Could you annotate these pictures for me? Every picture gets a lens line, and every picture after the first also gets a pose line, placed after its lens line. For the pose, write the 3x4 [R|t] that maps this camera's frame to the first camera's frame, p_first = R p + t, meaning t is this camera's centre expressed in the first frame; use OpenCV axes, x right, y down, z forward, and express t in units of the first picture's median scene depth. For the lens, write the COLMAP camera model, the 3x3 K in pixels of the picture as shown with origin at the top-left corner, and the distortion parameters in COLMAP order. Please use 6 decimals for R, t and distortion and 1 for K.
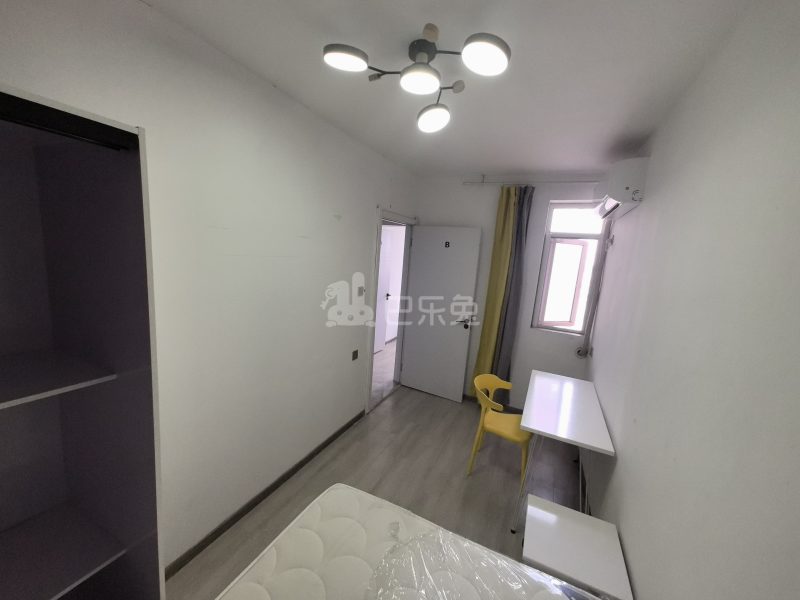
lens RADIAL K [[305.9, 0, 403.6], [0, 305.9, 298.4], [0, 0, 1]] dist [0.000343, -0.000141]
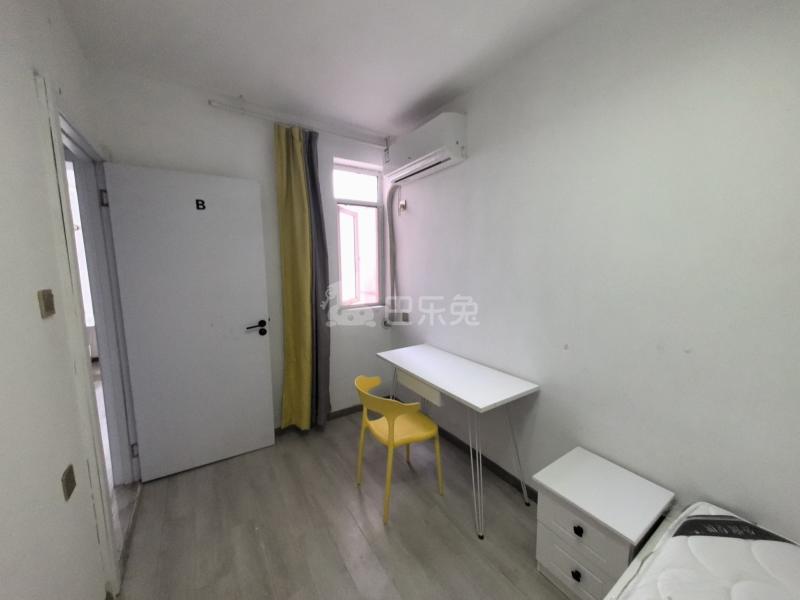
lens RADIAL K [[305.9, 0, 403.6], [0, 305.9, 298.4], [0, 0, 1]] dist [0.000343, -0.000141]
pose [[0.505576, -0.181249, 0.843529, -0.207694], [0.178229, 0.978537, 0.103435, 0.008132], [-0.844173, 0.098048, 0.527029, 0.427760]]
